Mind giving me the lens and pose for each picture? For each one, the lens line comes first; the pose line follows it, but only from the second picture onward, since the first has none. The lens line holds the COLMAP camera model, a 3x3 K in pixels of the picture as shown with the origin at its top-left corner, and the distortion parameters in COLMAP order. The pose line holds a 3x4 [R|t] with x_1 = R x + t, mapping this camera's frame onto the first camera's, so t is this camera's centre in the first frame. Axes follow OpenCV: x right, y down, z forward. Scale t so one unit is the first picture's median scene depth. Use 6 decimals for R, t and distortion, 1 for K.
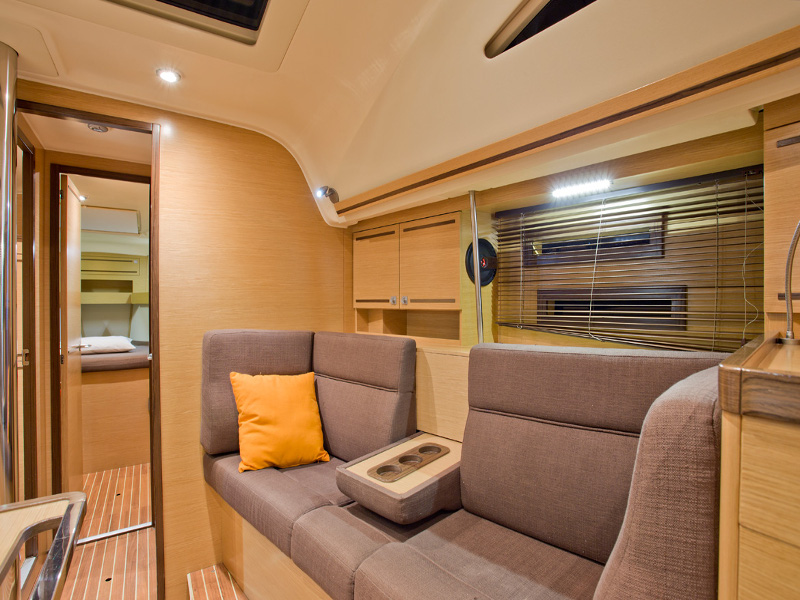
lens RADIAL K [[426.6, 0, 342.8], [0, 426.6, 227.5], [0, 0, 1]] dist [-0.035764, 0.000063]
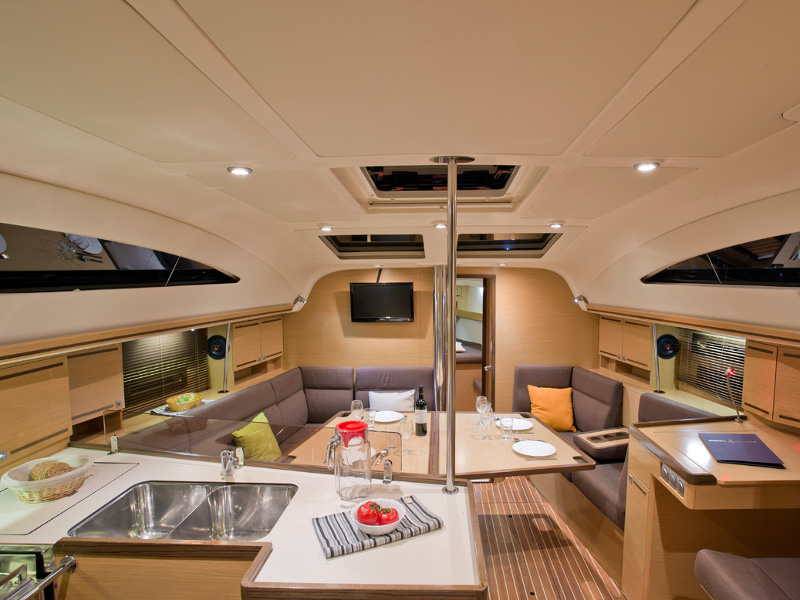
lens RADIAL K [[413.7, 0, 434.9], [0, 413.7, 319.1], [0, 0, 1]] dist [-0.041289, 0.000496]
pose [[0.893280, 0.068460, -0.444256, 0.206447], [0.043578, 0.970489, 0.237176, -0.472562], [0.447383, -0.231224, 0.863935, -0.884168]]
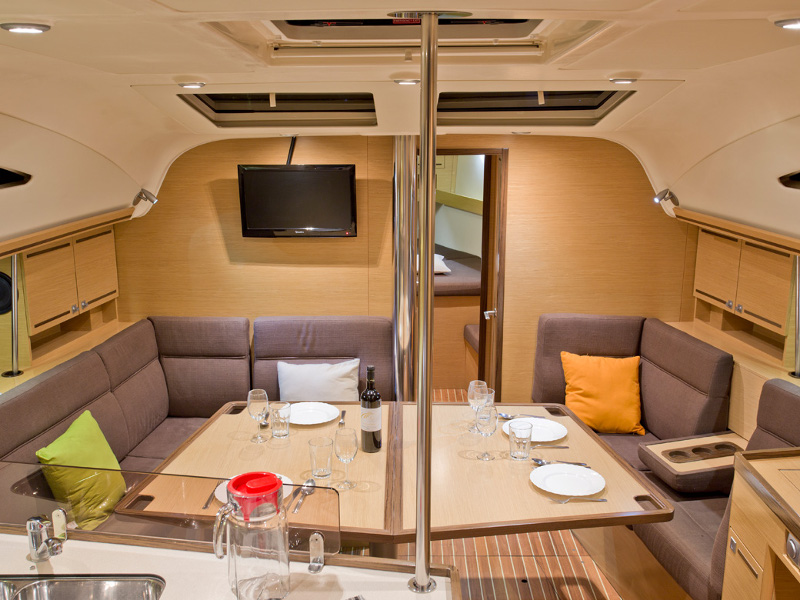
lens RADIAL K [[766.1, 0, 399.5], [0, 766.1, 302.8], [0, 0, 1]] dist [0.029424, 0.000000]
pose [[0.895967, 0.137394, -0.422334, 0.210381], [0.039076, 0.922869, 0.383127, -0.609295], [0.442399, -0.359772, 0.821491, -0.885864]]
